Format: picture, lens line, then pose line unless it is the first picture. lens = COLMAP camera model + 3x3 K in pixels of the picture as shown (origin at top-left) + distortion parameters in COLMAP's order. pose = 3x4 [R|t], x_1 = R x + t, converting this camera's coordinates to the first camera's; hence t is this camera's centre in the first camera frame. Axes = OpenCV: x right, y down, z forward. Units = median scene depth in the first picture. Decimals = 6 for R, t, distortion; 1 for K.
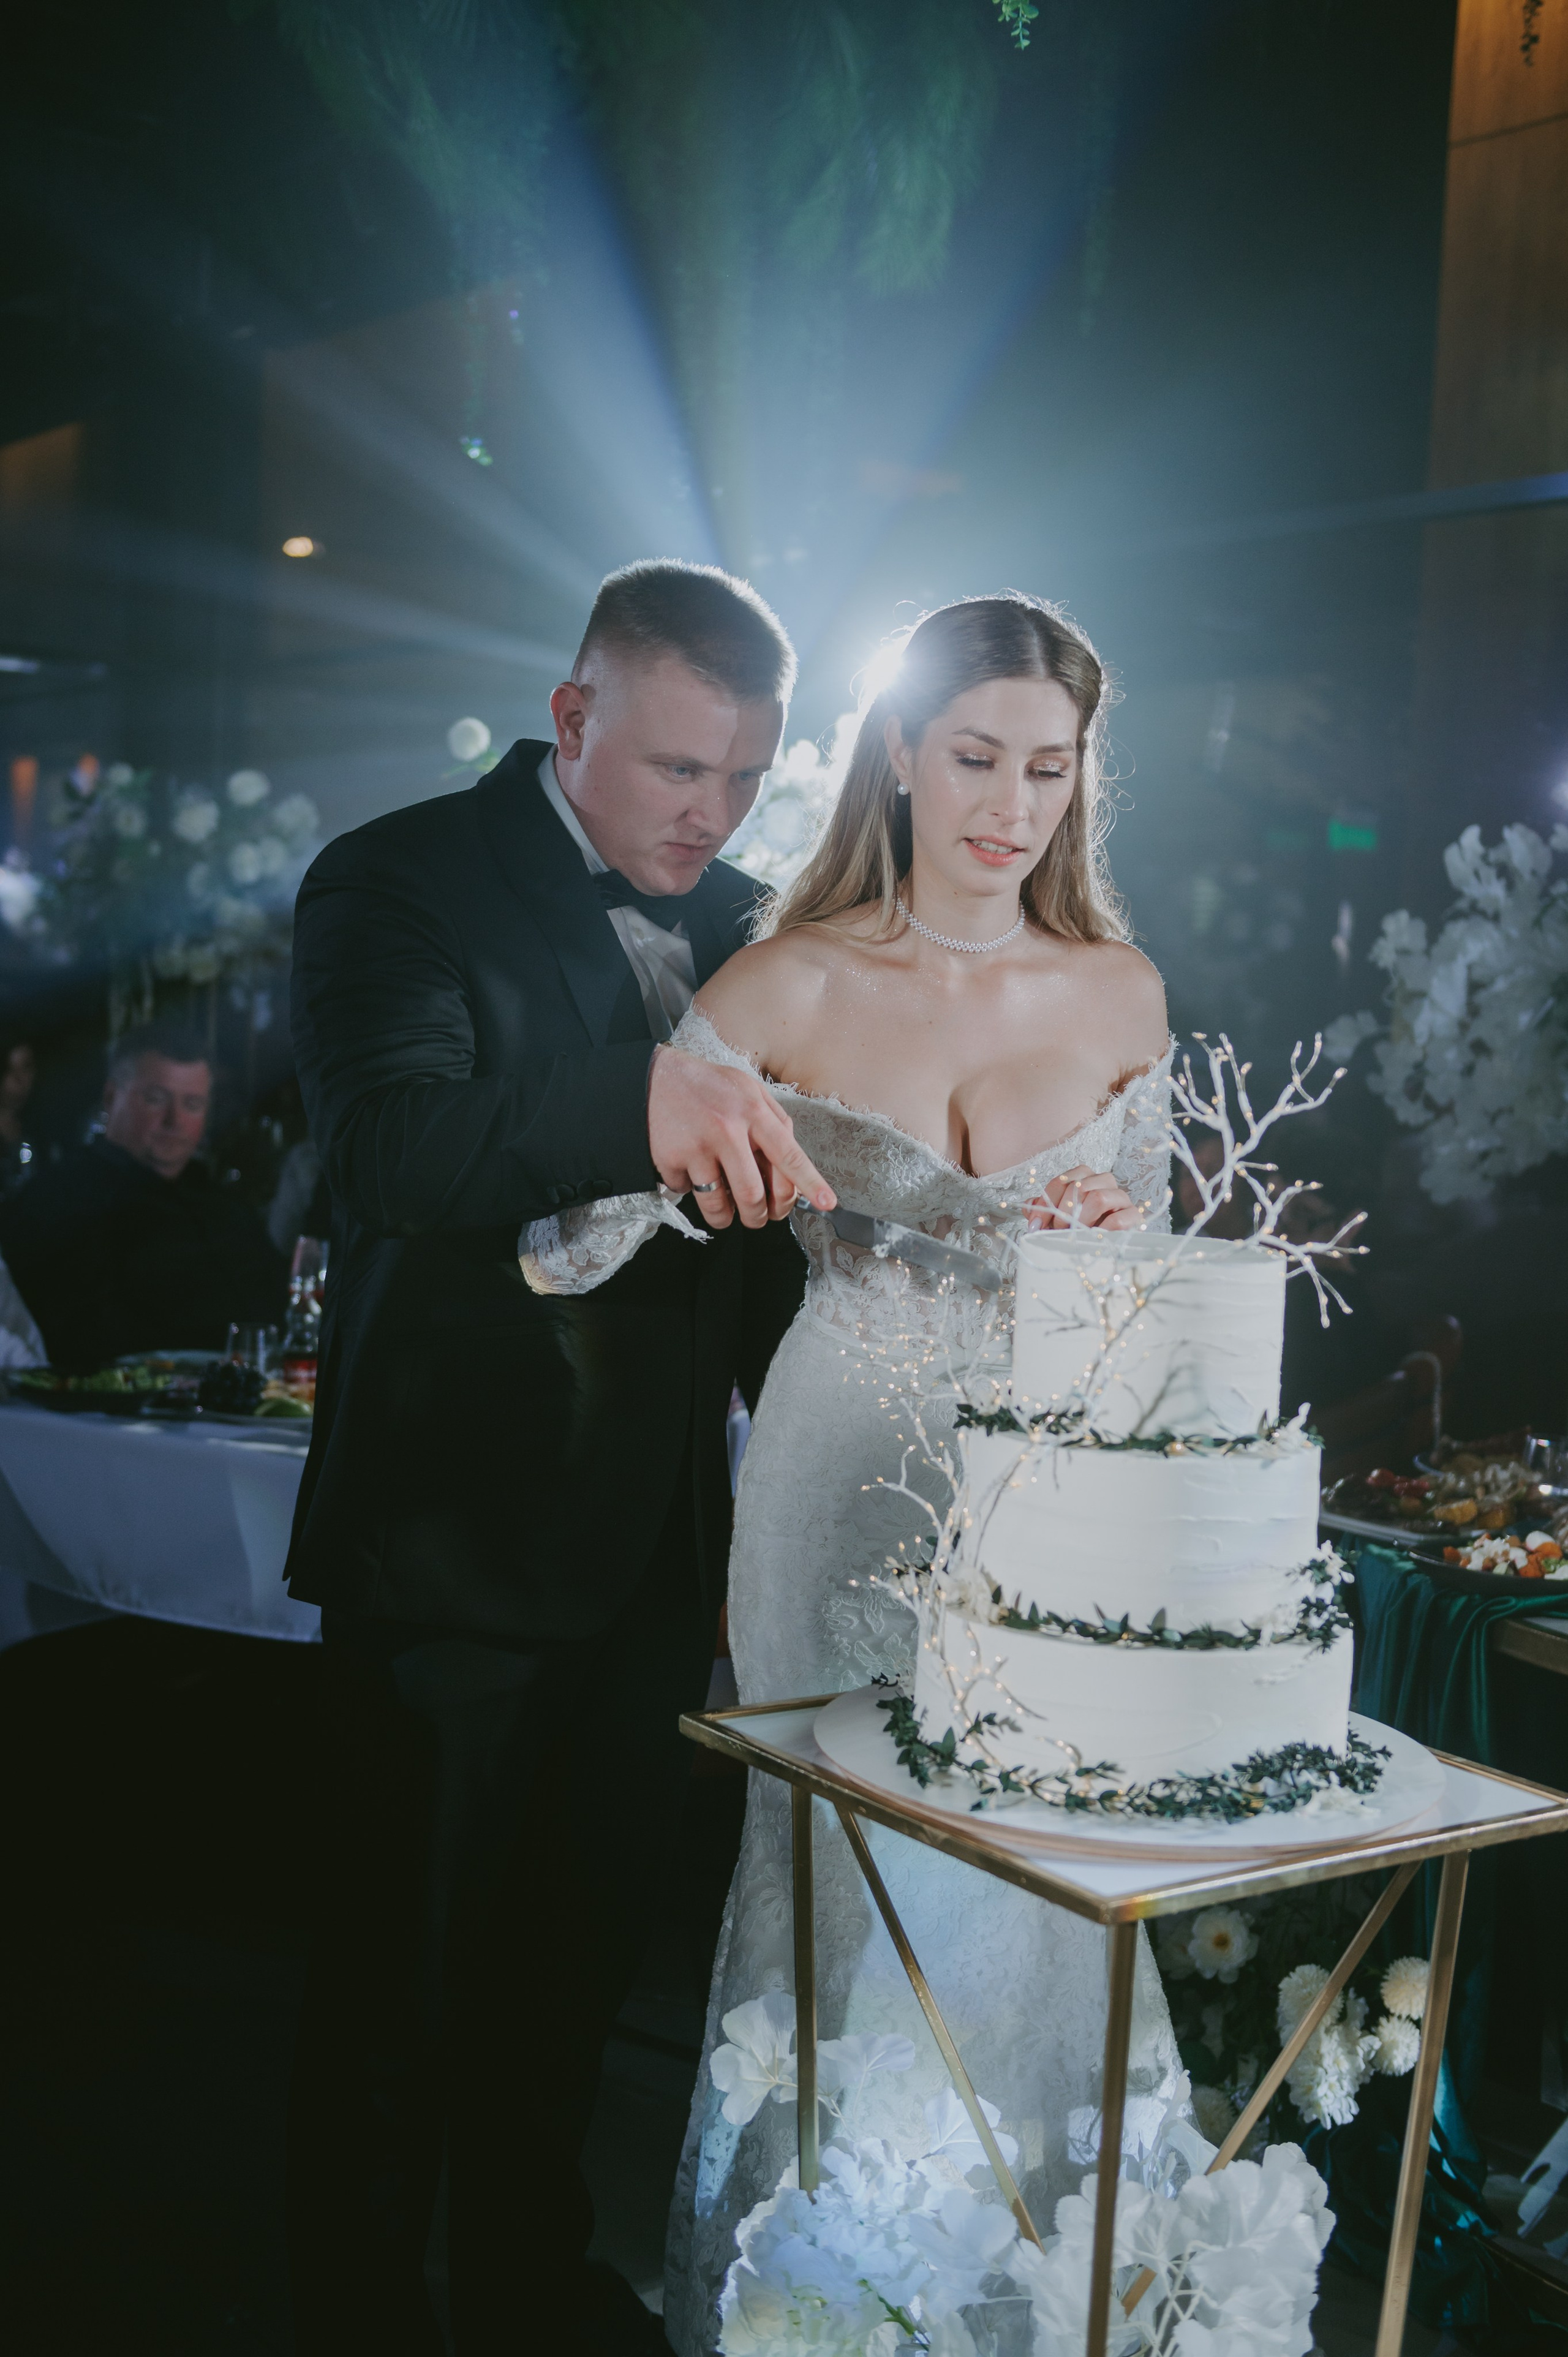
lens RADIAL K [[2838.9, 0, 815.1], [0, 2838.9, 1199.3], [0, 0, 1]] dist [-0.007624, -0.000372]
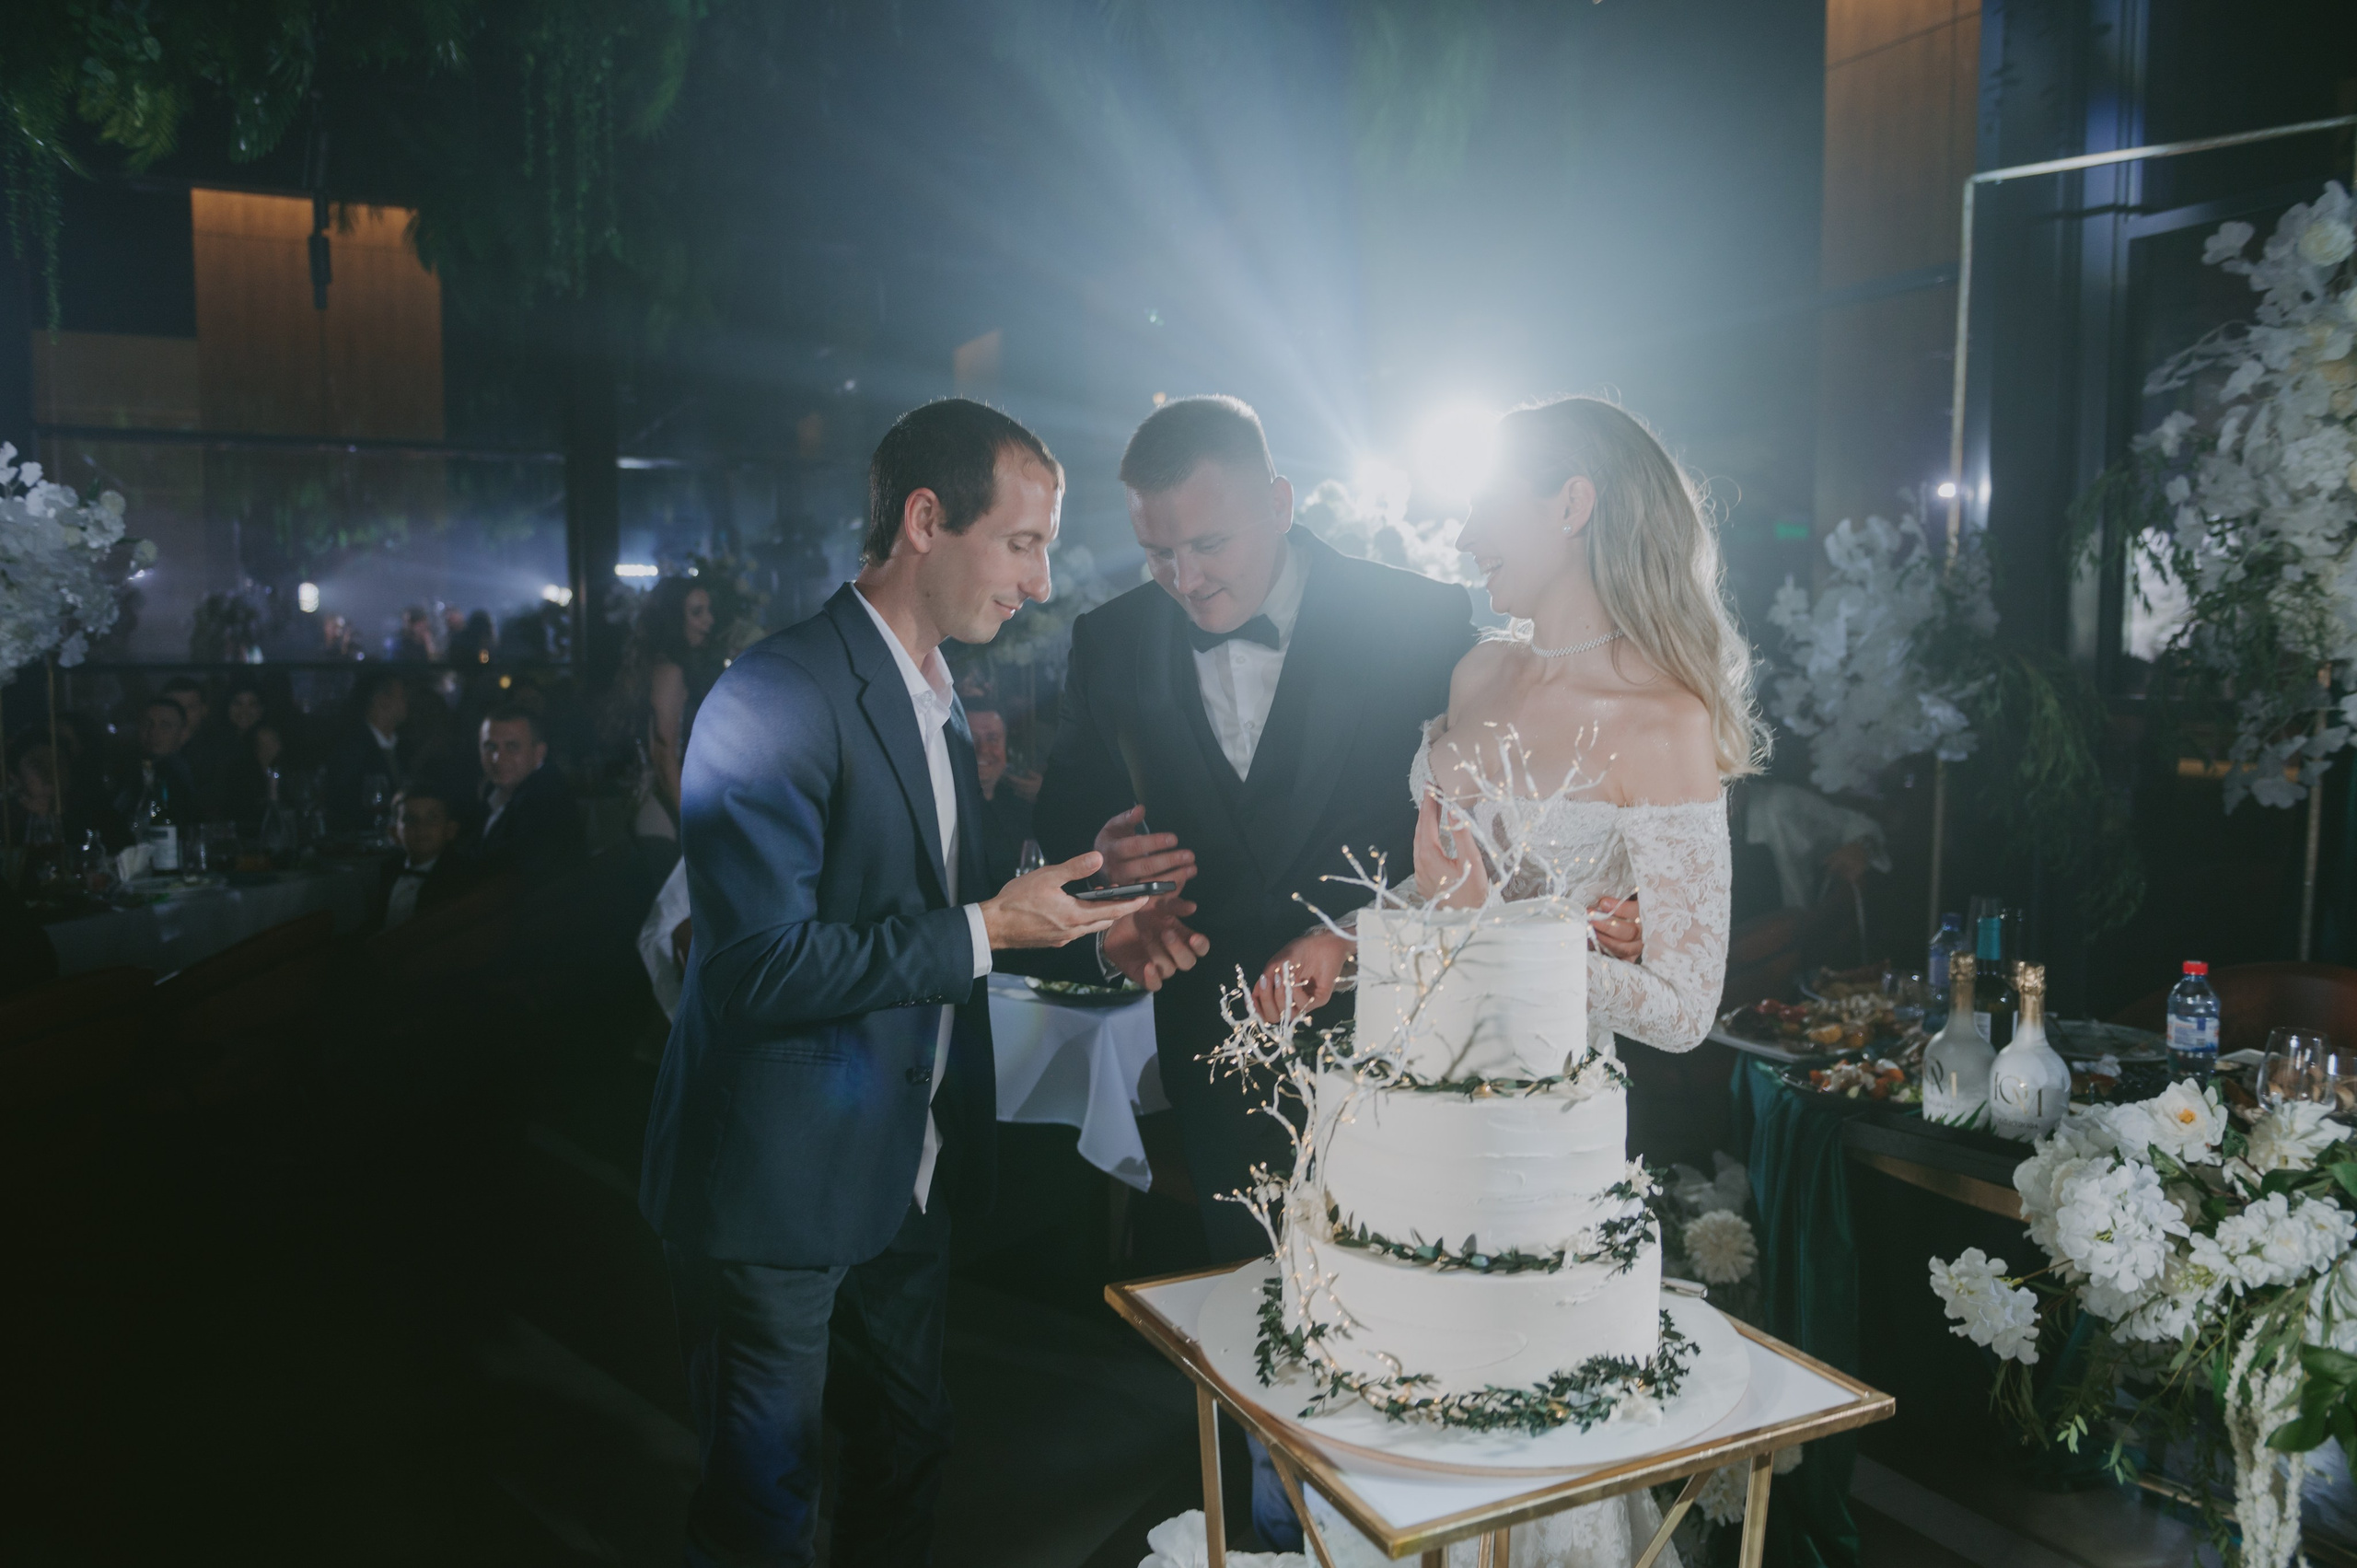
lens RADIAL K [[1647.0, 0, 1178.5], [0, 1647.0, 784.0], [0, 0, 1]] dist [-0.018843, -0.003391]
pose [[0.982229, -0.033756, -0.184624, 0.132589], [0.035518, 0.999350, 0.006242, -0.042058], [0.184294, -0.012688, 0.982789, 0.336587]]
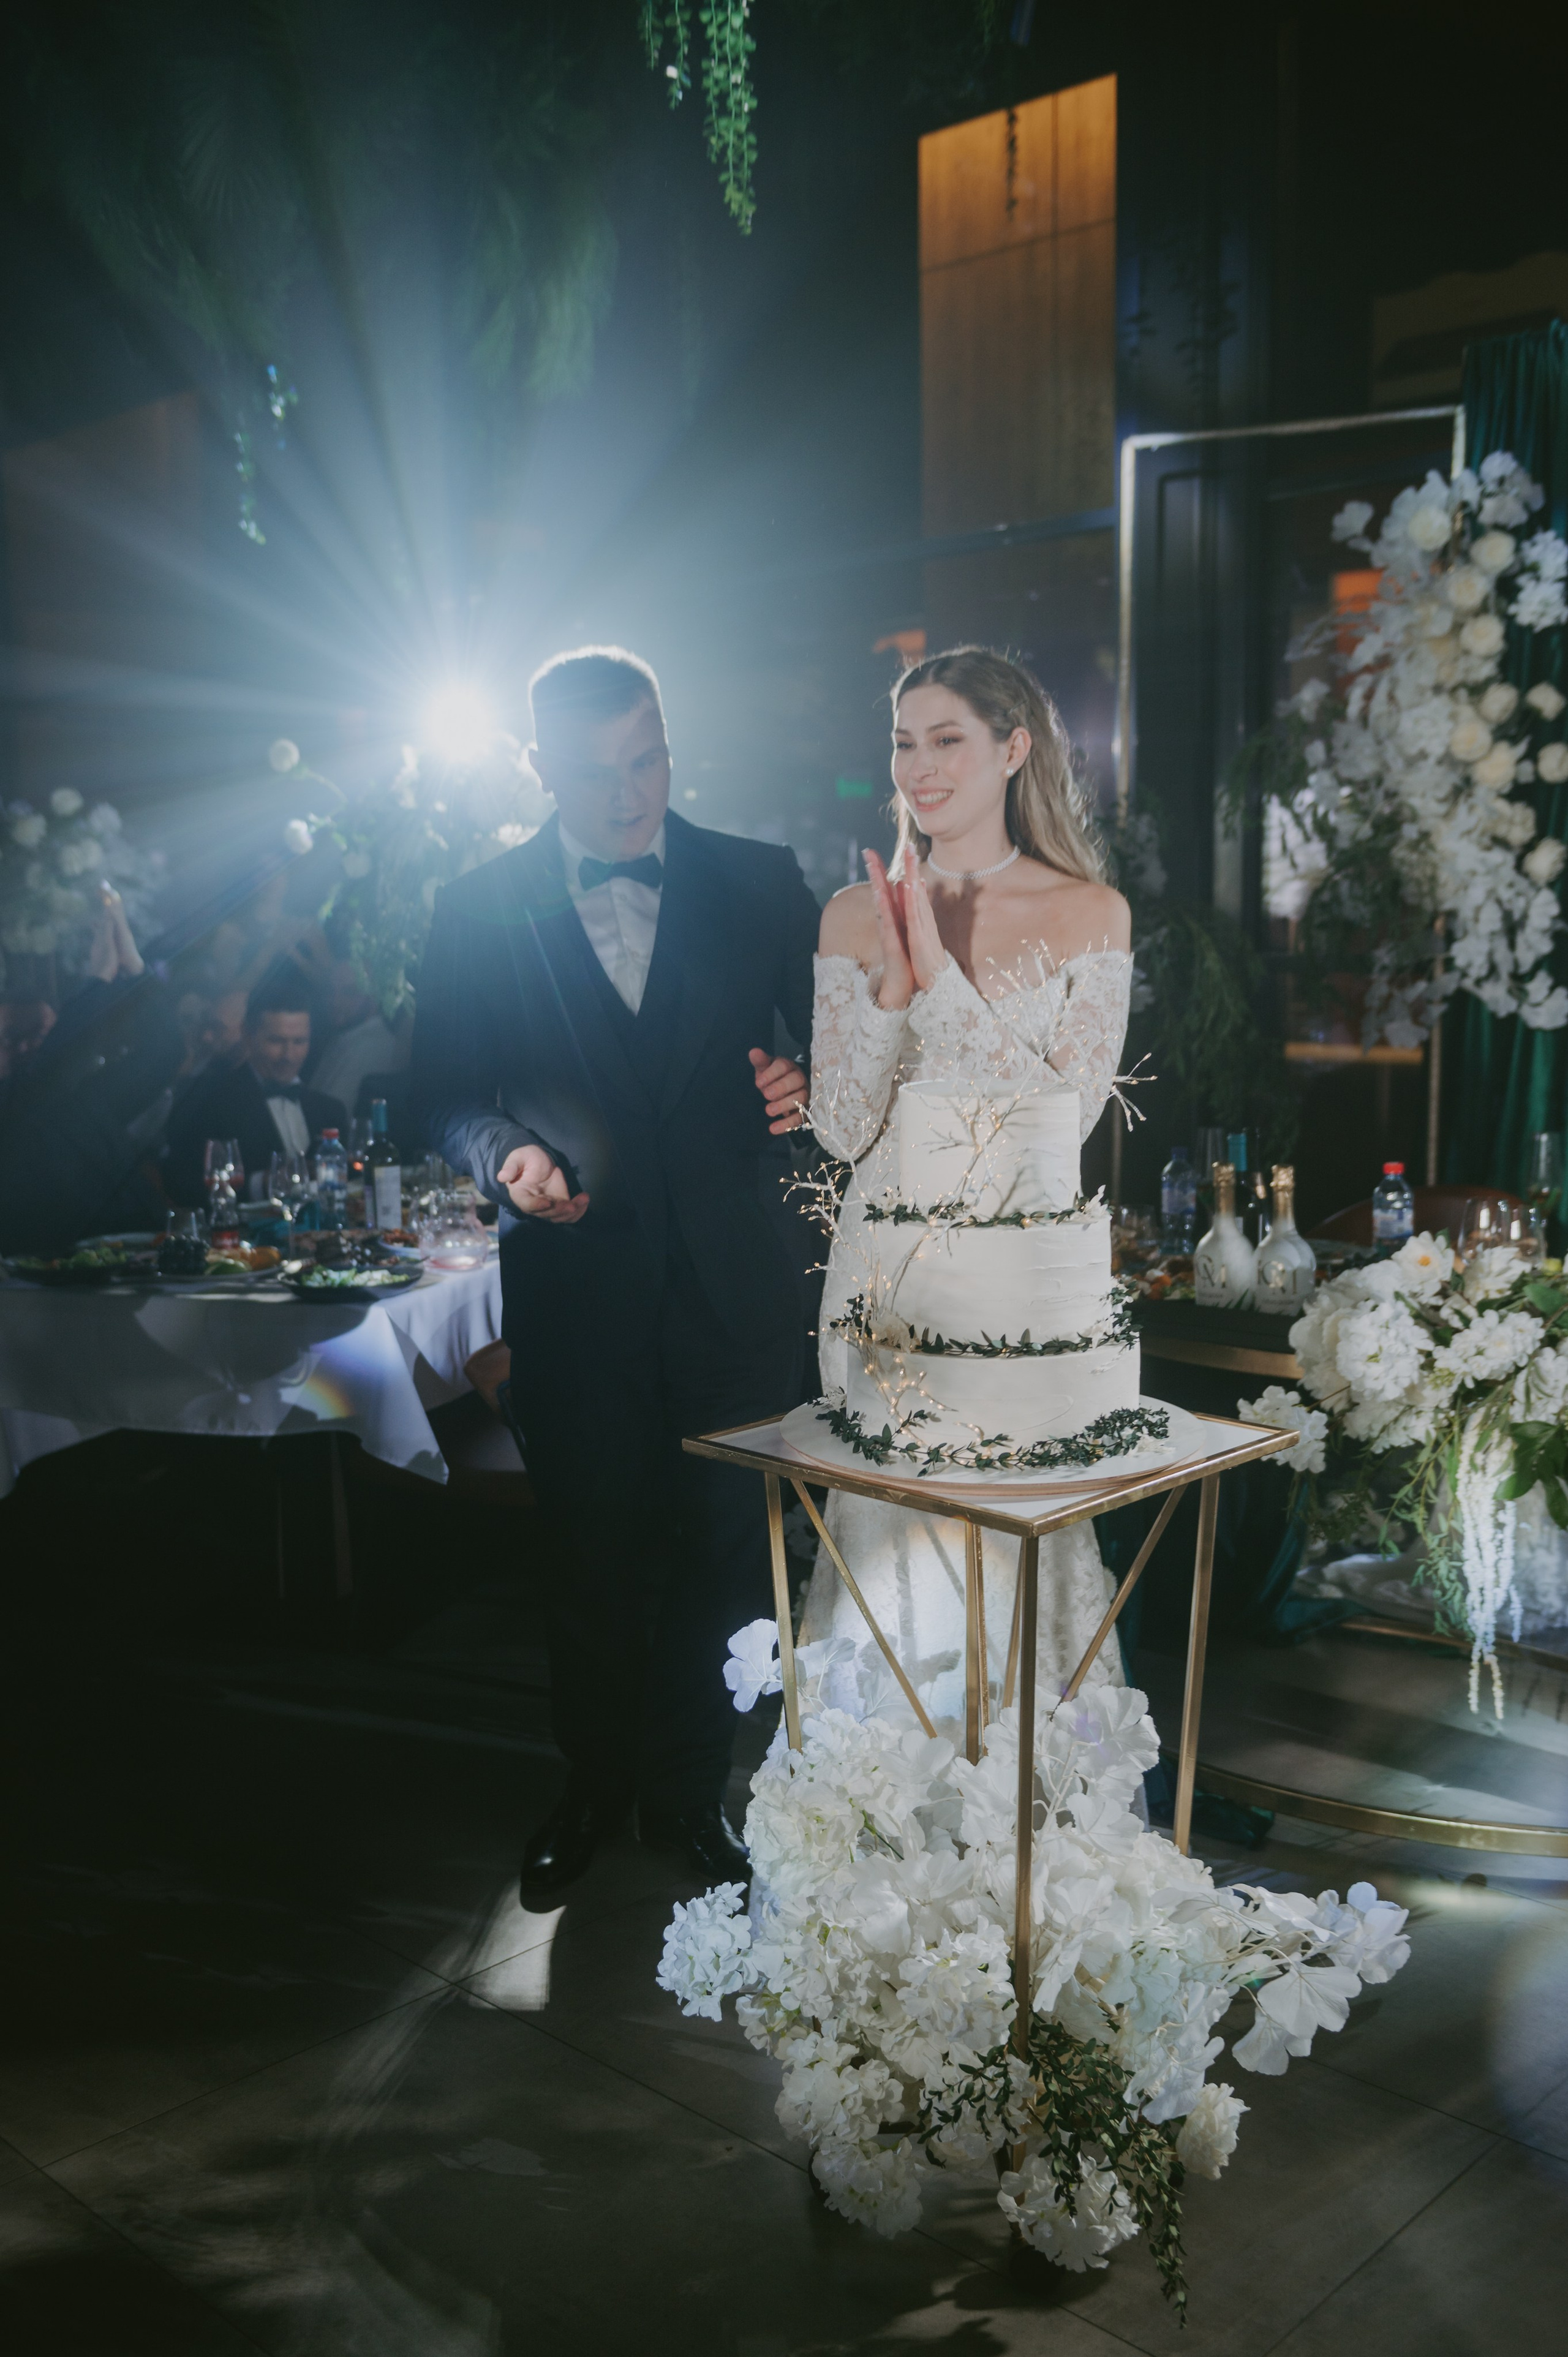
lens RADIAL K [[2143.5, 0, 780.2], [0, 2143.5, 1221.7], [0, 0, 1]] dist [-0.018936, -0.009817]
pose [[0.983294, -0.088353, 0.159145, -0.176551], [0.077396, 0.994266, 0.073790, -0.004815], [-0.164752, -0.060241, 0.984494, -0.080073]]
